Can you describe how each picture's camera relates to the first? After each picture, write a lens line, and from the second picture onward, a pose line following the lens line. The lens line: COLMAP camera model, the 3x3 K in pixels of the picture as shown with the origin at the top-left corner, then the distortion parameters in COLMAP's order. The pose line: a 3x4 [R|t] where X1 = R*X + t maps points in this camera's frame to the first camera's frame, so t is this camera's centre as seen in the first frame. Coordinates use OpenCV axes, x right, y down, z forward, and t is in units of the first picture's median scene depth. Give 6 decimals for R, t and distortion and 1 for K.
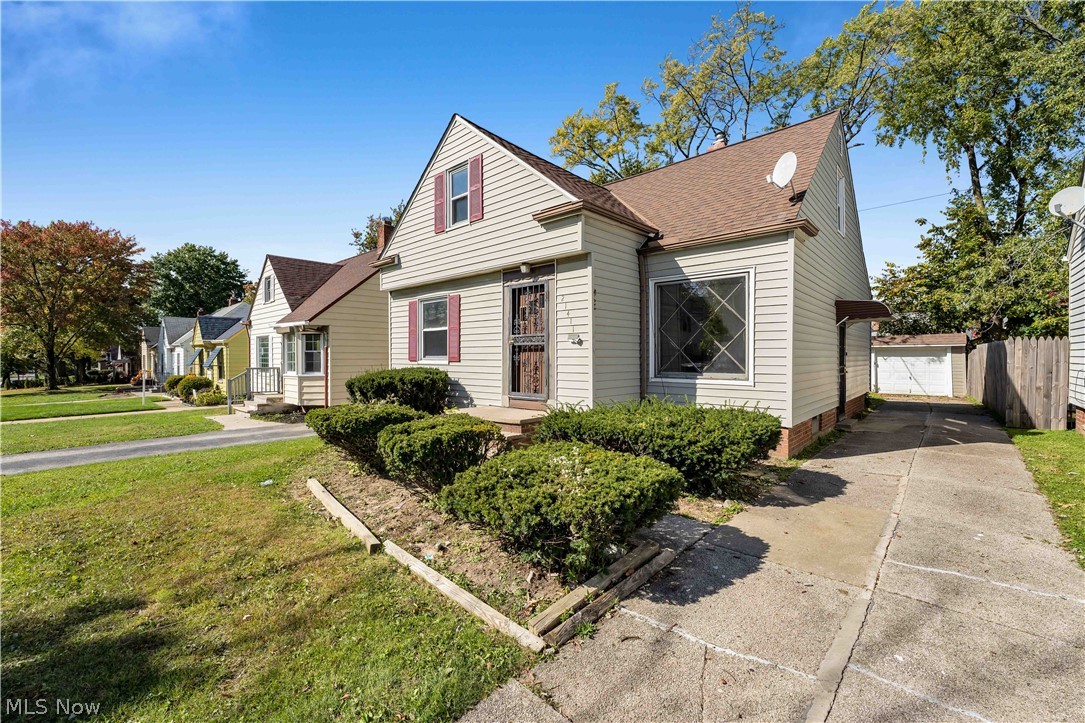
lens RADIAL K [[447.3, 0, 542.4], [0, 447.3, 354.9], [0, 0, 1]] dist [-0.001309, -0.000041]
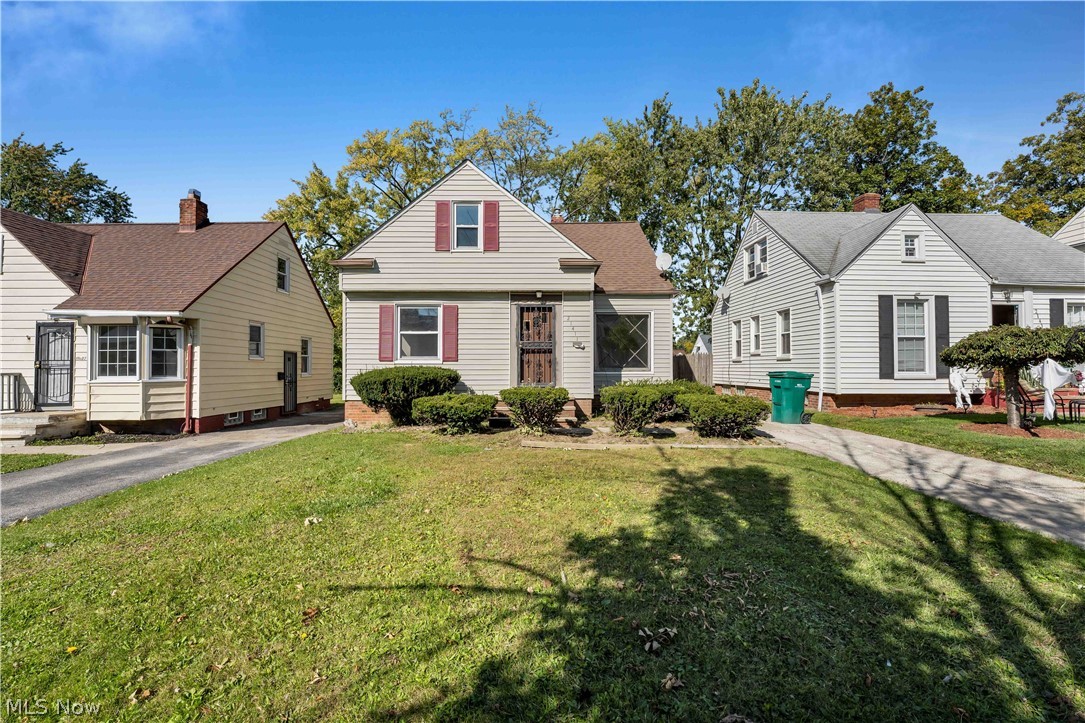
lens RADIAL K [[447.3, 0, 538.2], [0, 447.3, 365.6], [0, 0, 1]] dist [-0.001309, -0.000041]
pose [[0.732537, 0.006268, 0.680698, -0.871183], [-0.001486, 0.999970, -0.007610, 0.037448], [-0.680725, 0.004563, 0.732525, -0.032236]]
